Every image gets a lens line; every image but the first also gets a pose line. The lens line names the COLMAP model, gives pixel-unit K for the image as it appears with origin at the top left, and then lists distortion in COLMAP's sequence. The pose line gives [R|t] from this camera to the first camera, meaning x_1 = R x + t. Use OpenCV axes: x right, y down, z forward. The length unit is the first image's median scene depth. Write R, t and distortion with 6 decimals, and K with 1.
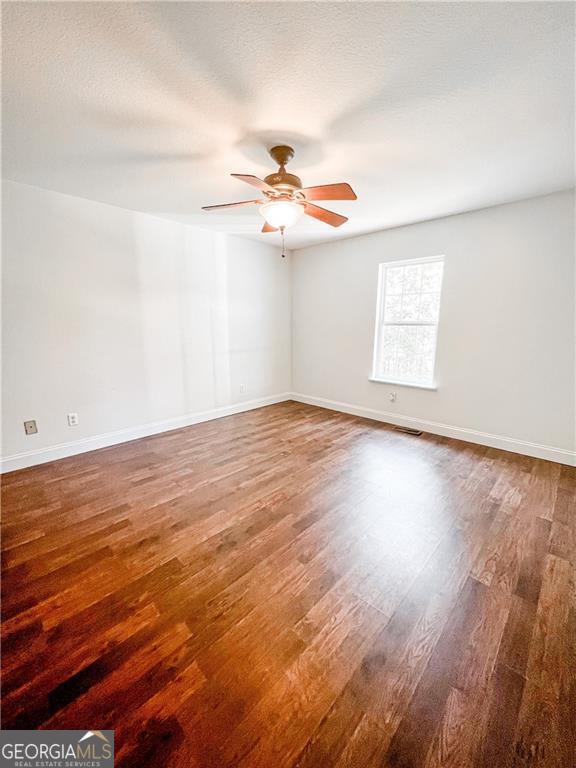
lens RADIAL K [[306.7, 0, 288.6], [0, 306.7, 382.7], [0, 0, 1]] dist [-0.001285, 0.000281]
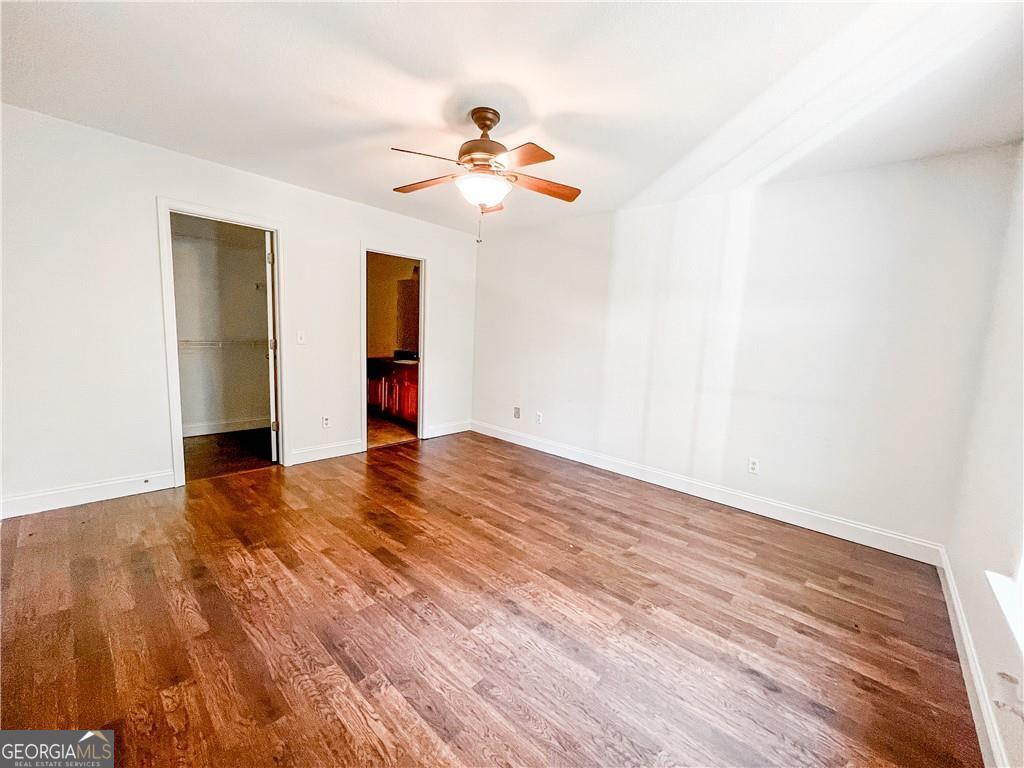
lens RADIAL K [[408.9, 0, 513.0], [0, 408.9, 386.6], [0, 0, 1]] dist [-0.001285, 0.000281]
pose [[0.023413, 0.127868, -0.991515, 0.727327], [-0.239366, 0.963656, 0.118623, -0.137673], [0.970647, 0.234558, 0.053169, 0.761666]]
